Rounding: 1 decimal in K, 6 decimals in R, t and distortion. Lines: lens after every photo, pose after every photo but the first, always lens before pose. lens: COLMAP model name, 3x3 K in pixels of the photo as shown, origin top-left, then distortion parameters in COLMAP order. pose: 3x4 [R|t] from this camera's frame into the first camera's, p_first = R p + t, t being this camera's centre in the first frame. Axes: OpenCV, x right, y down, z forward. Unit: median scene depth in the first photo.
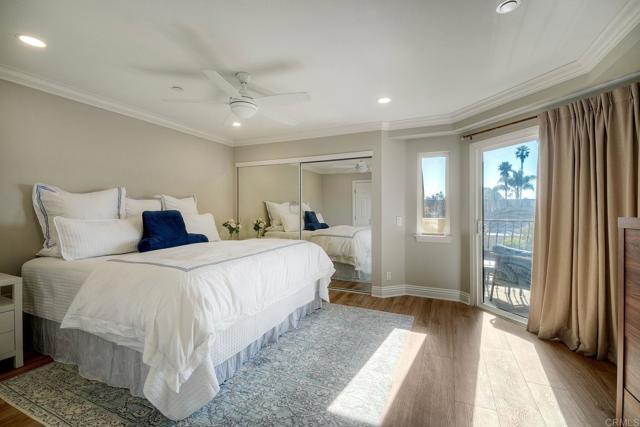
lens RADIAL K [[269.3, 0, 318.3], [0, 269.3, 210.7], [0, 0, 1]] dist [-0.002308, -0.004965]
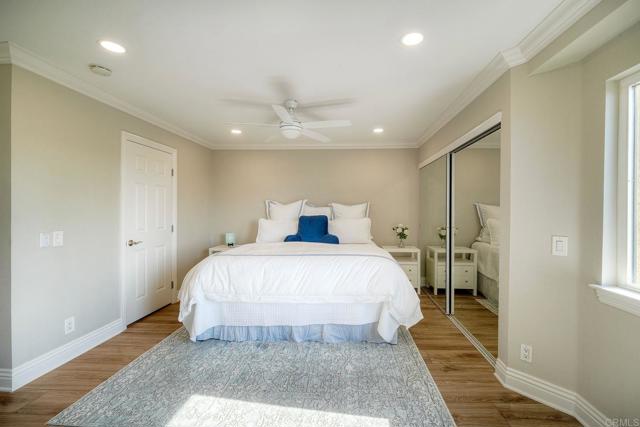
lens RADIAL K [[269.3, 0, 341.5], [0, 269.3, 211.1], [0, 0, 1]] dist [-0.002308, -0.004965]
pose [[0.398620, 0.002942, -0.917112, 0.762437], [-0.005230, 0.999986, 0.000934, -0.025375], [0.917101, 0.004424, 0.398630, 0.639715]]
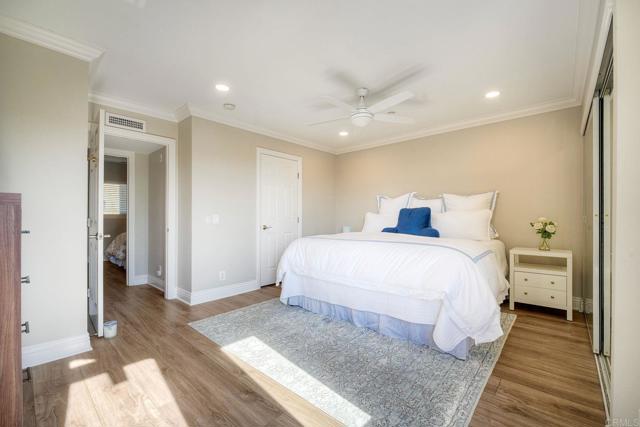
lens RADIAL K [[269.3, 0, 324.1], [0, 269.3, 216.4], [0, 0, 1]] dist [-0.002308, -0.004965]
pose [[-0.278562, -0.006500, -0.960396, 0.781117], [-0.000572, 0.999978, -0.006602, 0.053135], [0.960418, -0.001290, -0.278559, 1.014694]]
